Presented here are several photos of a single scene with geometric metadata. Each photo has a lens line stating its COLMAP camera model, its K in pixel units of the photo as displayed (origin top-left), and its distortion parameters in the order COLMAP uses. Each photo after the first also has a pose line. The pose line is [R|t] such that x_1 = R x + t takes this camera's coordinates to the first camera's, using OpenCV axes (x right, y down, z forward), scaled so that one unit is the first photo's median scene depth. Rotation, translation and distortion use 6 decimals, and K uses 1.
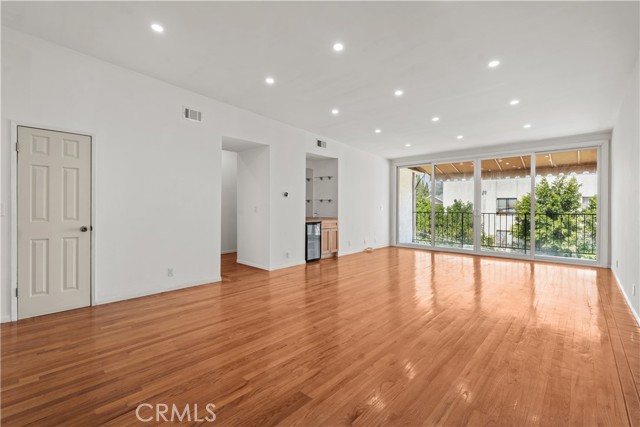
lens RADIAL K [[284.9, 0, 315.8], [0, 284.9, 213.5], [0, 0, 1]] dist [-0.004584, 0.000821]
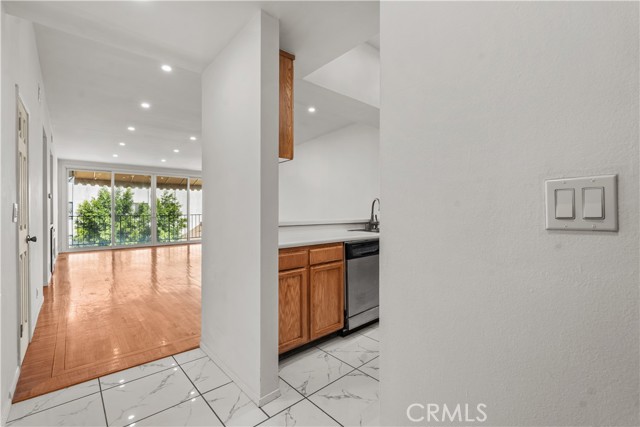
lens RADIAL K [[284.9, 0, 320.7], [0, 284.9, 209.9], [0, 0, 1]] dist [-0.004584, 0.000821]
pose [[0.105193, -0.000386, 0.994452, -0.684665], [0.027529, 0.999618, -0.002524, -0.000096], [-0.994071, 0.027641, 0.105163, 0.079171]]
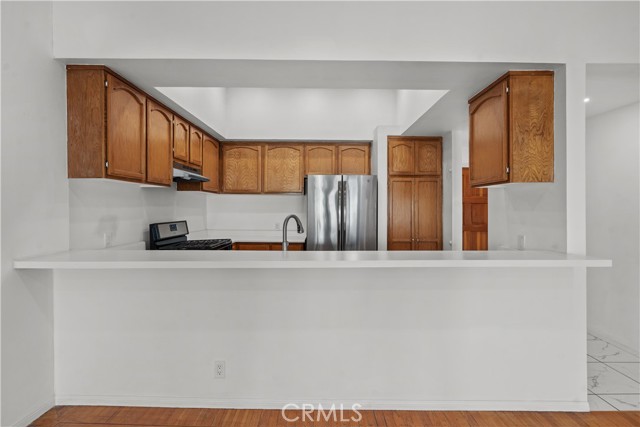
lens RADIAL K [[321.8, 0, 319.2], [0, 321.8, 210.8], [0, 0, 1]] dist [-0.000848, 0.000392]
pose [[-0.738140, 0.001557, -0.674645, 0.039919], [-0.017279, 0.999626, 0.021212, -0.031196], [0.674426, 0.027315, -0.737837, 0.315095]]
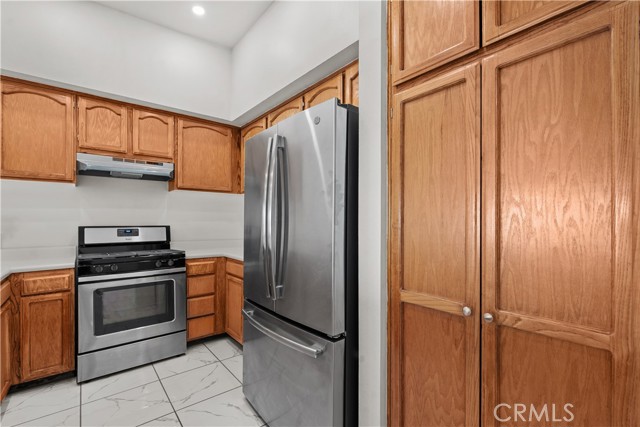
lens RADIAL K [[284.9, 0, 315.0], [0, 284.9, 220.9], [0, 0, 1]] dist [-0.004584, 0.000821]
pose [[-0.989481, 0.001530, 0.144652, -0.451313], [0.004027, 0.999848, 0.016968, -0.011022], [-0.144604, 0.017372, -0.989337, 0.129894]]
